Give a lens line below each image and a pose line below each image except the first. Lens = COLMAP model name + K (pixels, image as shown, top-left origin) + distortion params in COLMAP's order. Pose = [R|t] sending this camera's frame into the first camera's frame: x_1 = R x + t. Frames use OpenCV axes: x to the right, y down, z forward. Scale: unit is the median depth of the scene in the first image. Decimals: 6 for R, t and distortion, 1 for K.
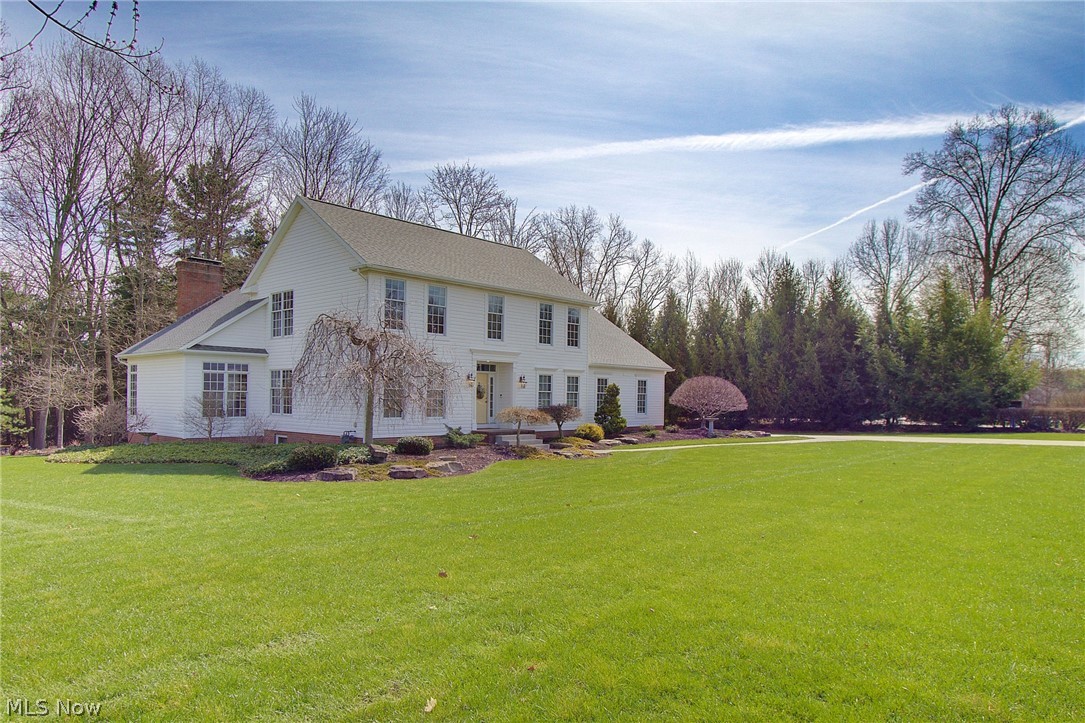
lens RADIAL K [[699.8, 0, 542.5], [0, 699.8, 356.0], [0, 0, 1]] dist [-0.032208, 0.023790]
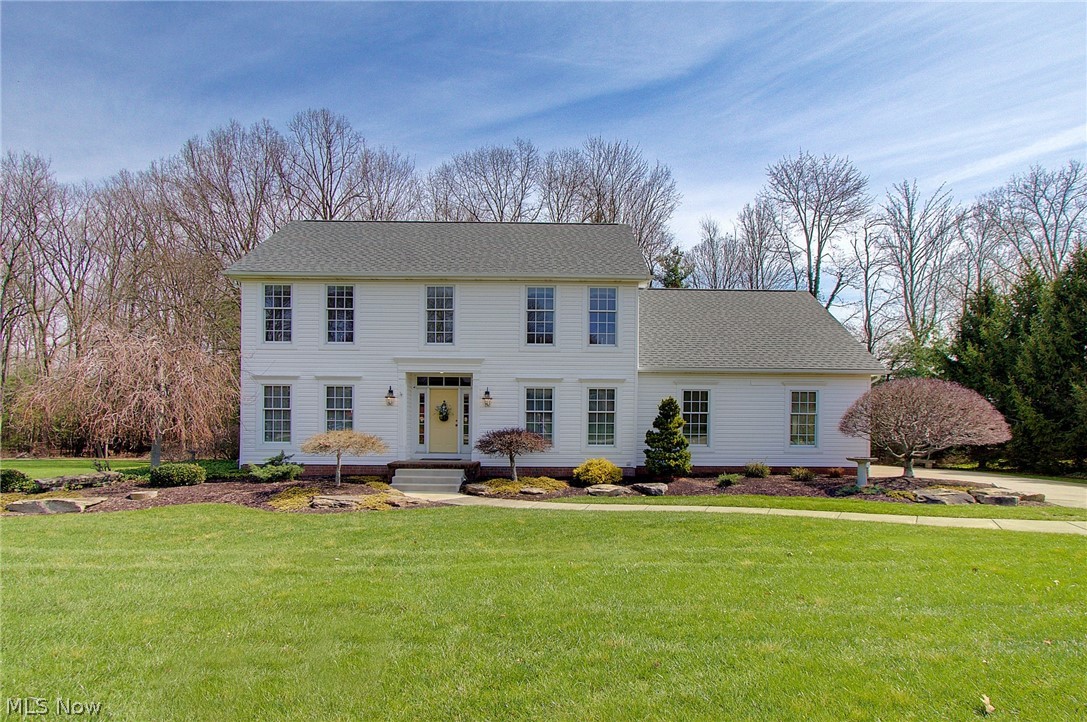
lens RADIAL K [[676.3, 0, 543.5], [0, 676.3, 365.5], [0, 0, 1]] dist [-0.005158, -0.000158]
pose [[0.700559, -0.064425, -0.710680, 0.553263], [0.043704, 0.997920, -0.047382, 0.041727], [0.712255, 0.002135, 0.701918, 0.584911]]
